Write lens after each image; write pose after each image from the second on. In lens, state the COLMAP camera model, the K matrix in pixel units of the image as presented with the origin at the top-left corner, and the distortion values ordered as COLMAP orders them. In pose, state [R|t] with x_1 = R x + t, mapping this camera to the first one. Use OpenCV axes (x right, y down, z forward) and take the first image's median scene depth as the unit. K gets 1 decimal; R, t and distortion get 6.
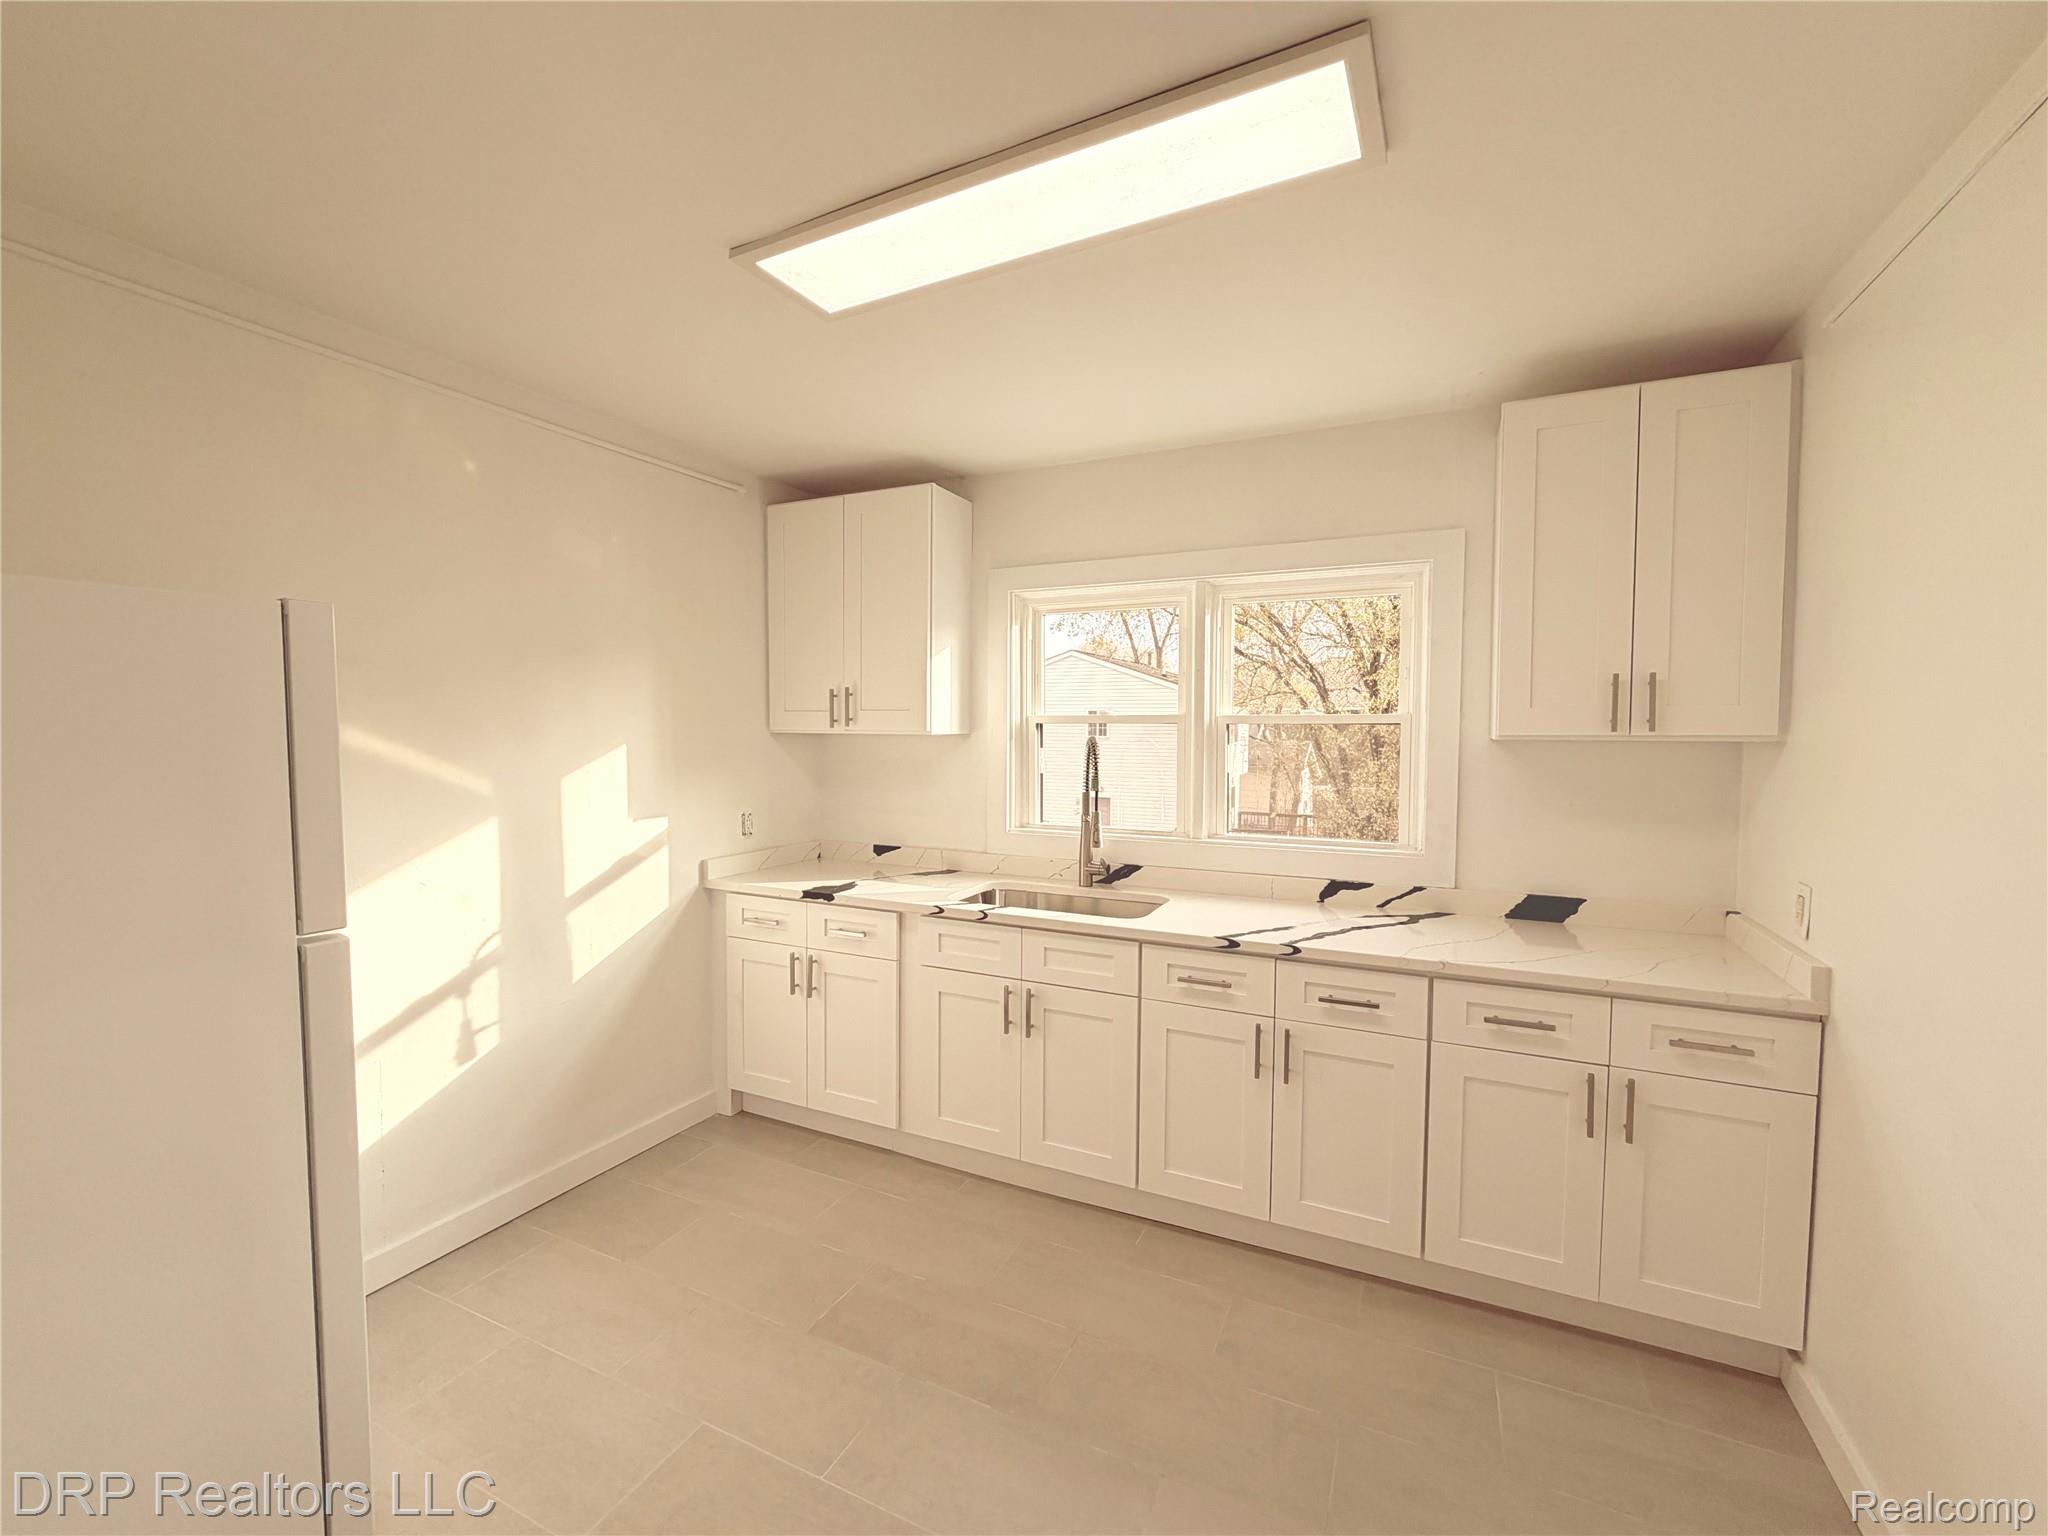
lens RADIAL K [[833.0, 0, 1034.0], [0, 833.0, 766.9], [0, 0, 1]] dist [-0.000047, 0.000015]
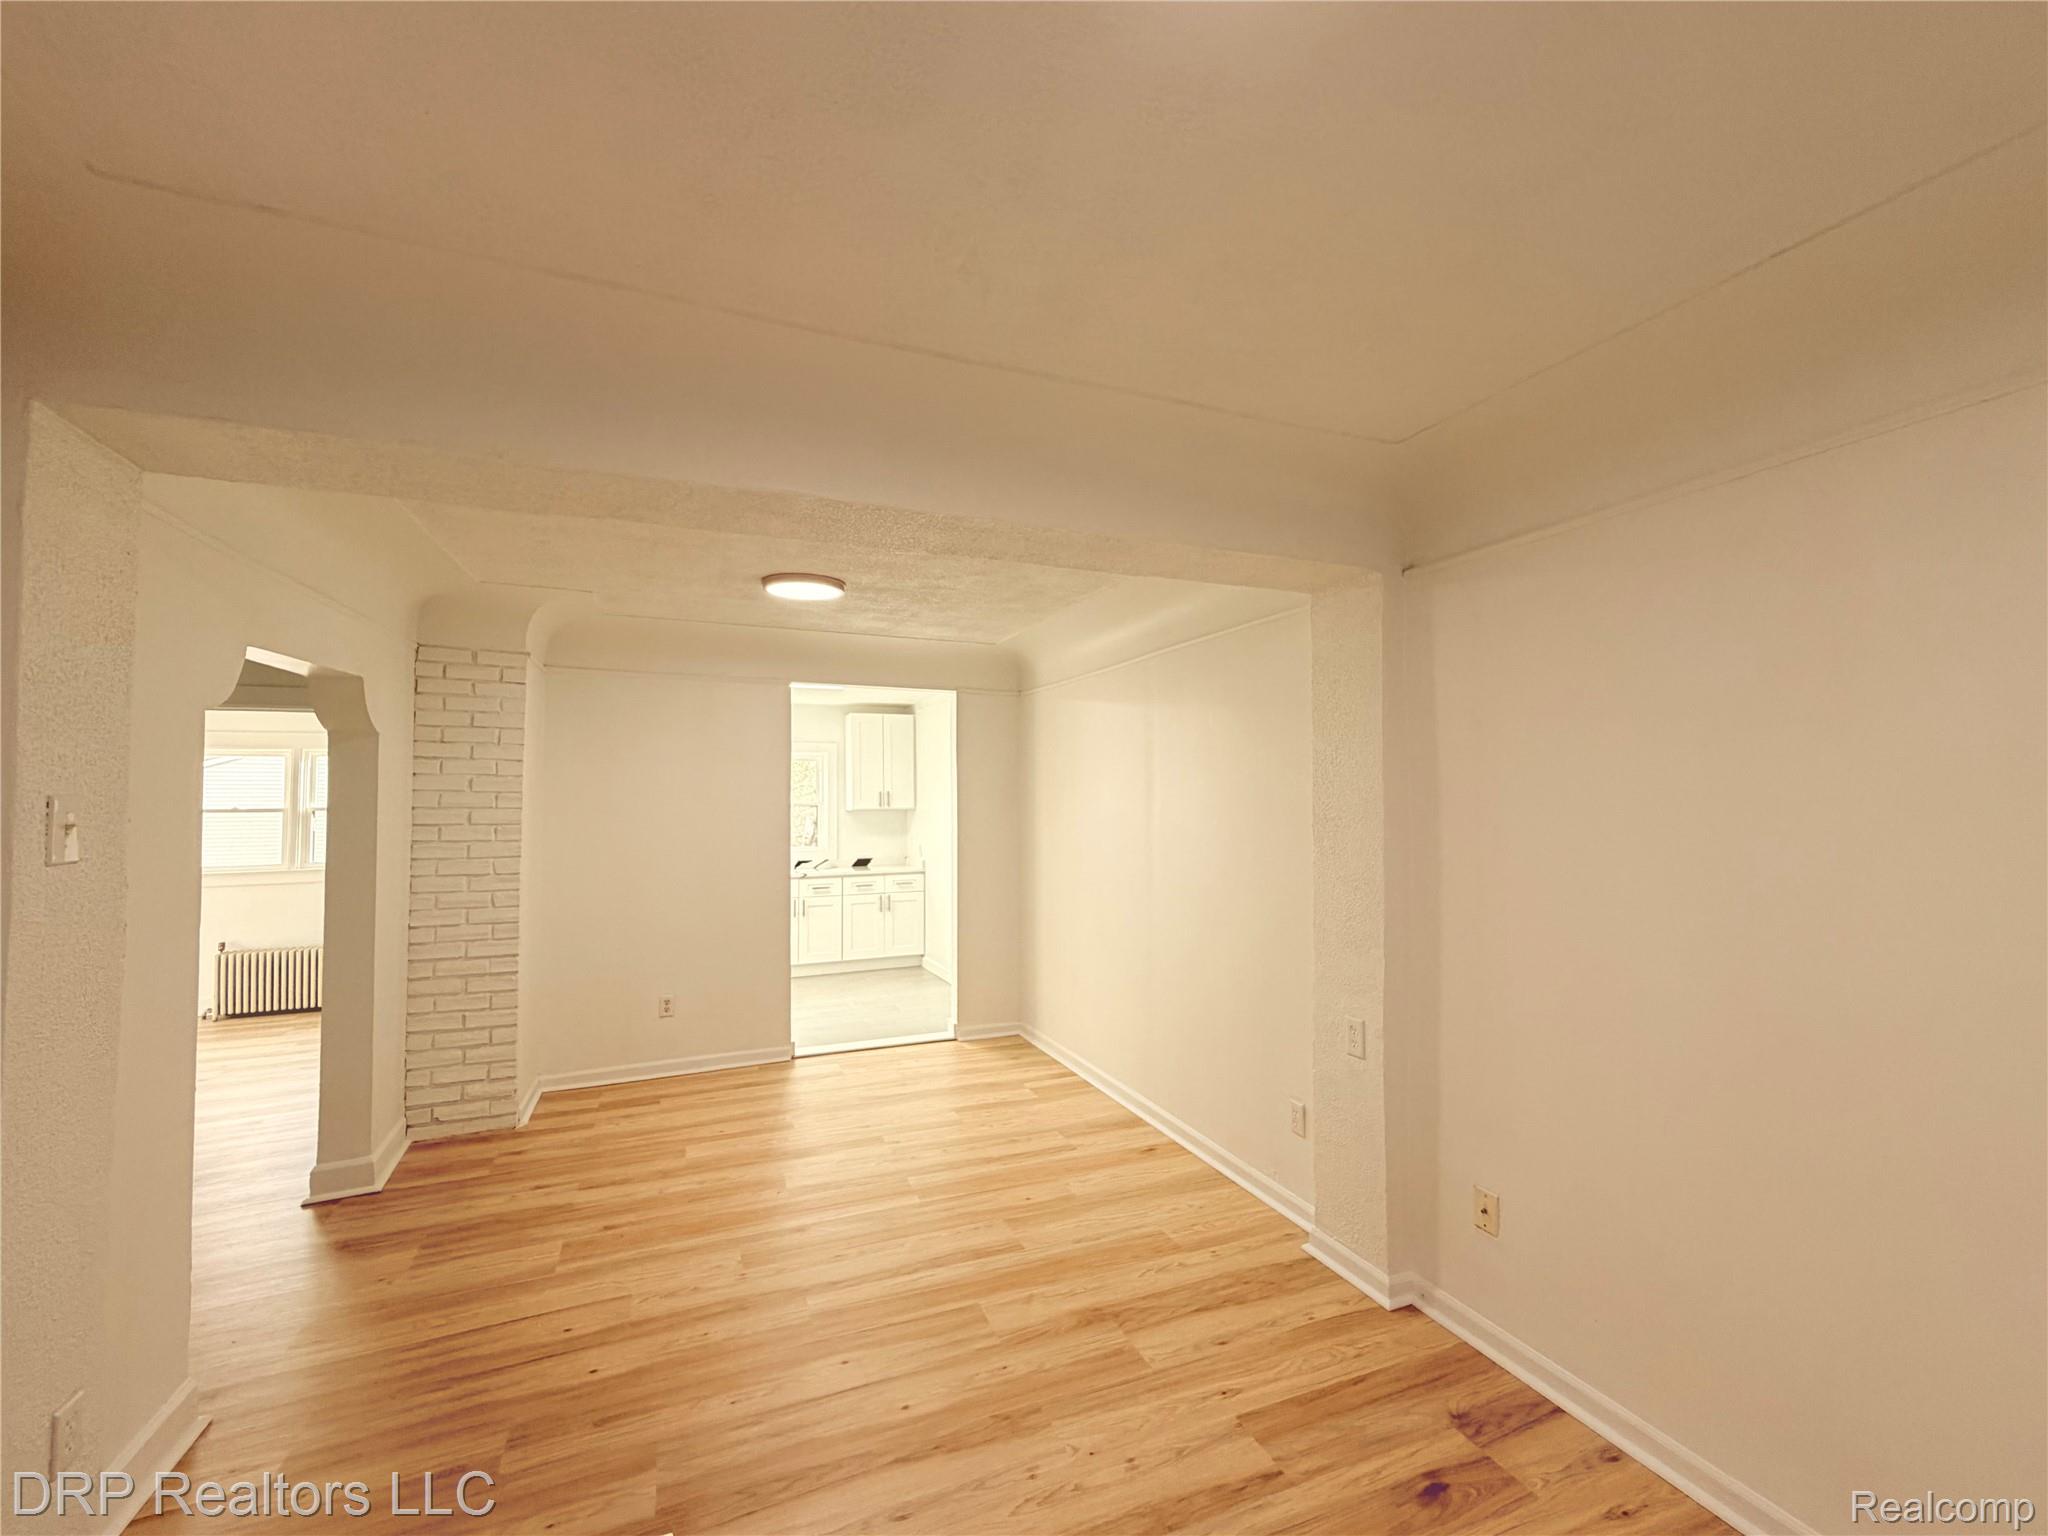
lens RADIAL K [[833.0, 0, 1022.8], [0, 833.0, 774.2], [0, 0, 1]] dist [-0.000047, 0.000015]
pose [[0.662419, 0.020317, 0.748858, -1.688048], [0.050503, 0.996147, -0.071699, 0.109952], [-0.747429, 0.085314, 0.658840, -1.956854]]
